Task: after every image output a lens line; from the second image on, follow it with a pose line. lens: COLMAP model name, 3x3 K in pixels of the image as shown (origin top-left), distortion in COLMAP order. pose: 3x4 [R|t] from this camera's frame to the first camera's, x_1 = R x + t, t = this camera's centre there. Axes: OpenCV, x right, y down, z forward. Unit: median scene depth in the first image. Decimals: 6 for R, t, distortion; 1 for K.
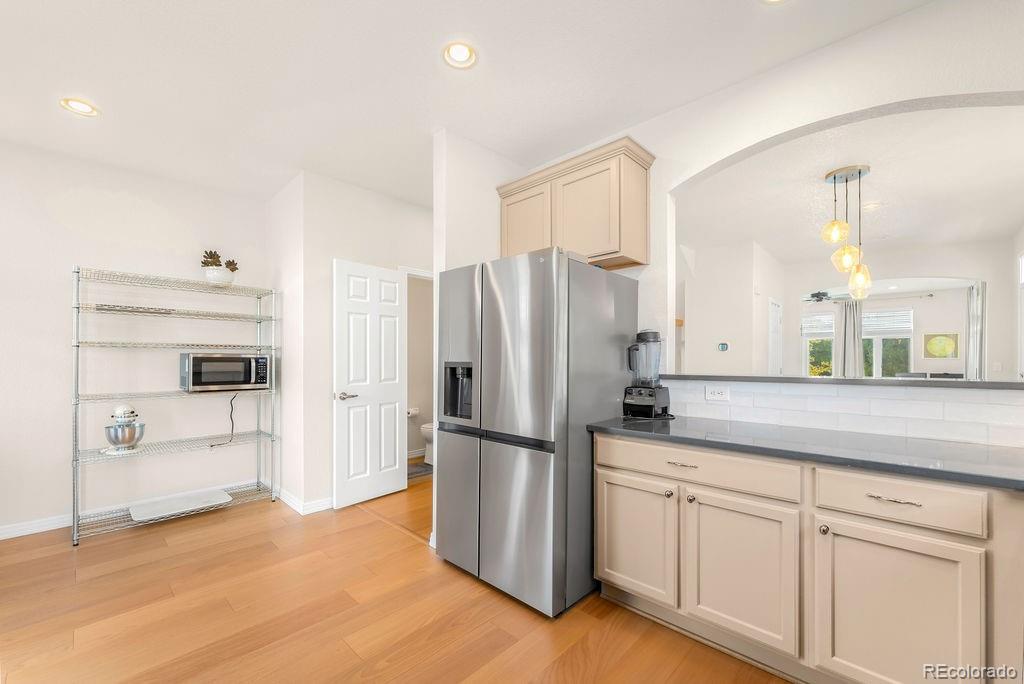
lens RADIAL K [[427.6, 0, 507.5], [0, 427.6, 357.7], [0, 0, 1]] dist [-0.002872, -0.000153]
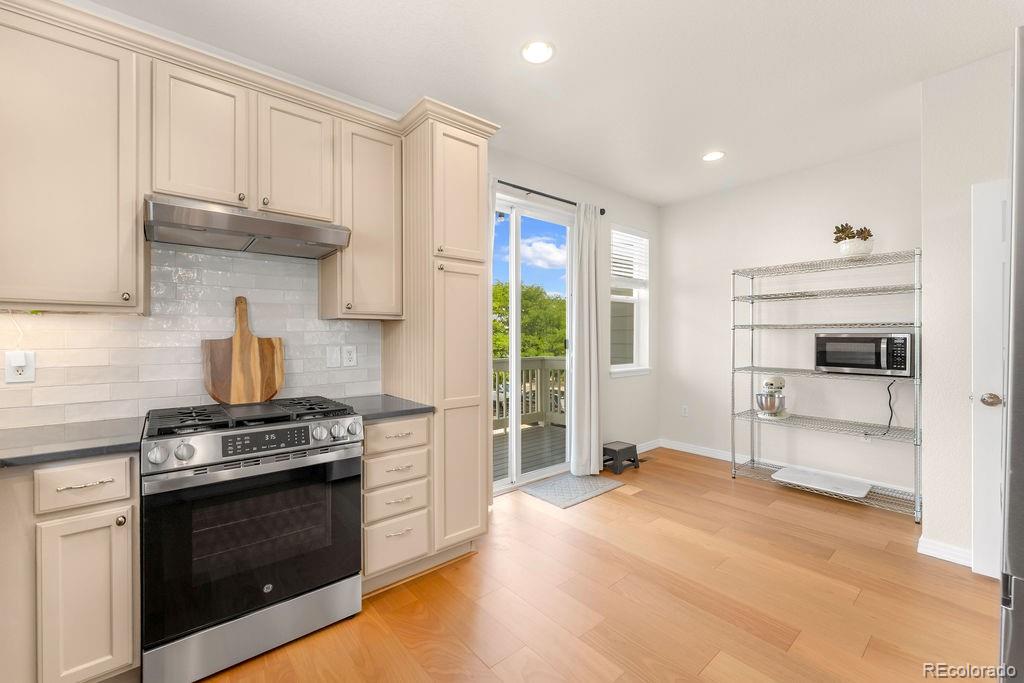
lens RADIAL K [[416.4, 0, 508.9], [0, 416.4, 339.5], [0, 0, 1]] dist [0.000714, 0.001401]
pose [[-0.100194, 0.005477, -0.994953, 0.309663], [-0.002026, 0.999982, 0.005709, 0.000419], [0.994966, 0.002588, -0.100181, 0.376826]]
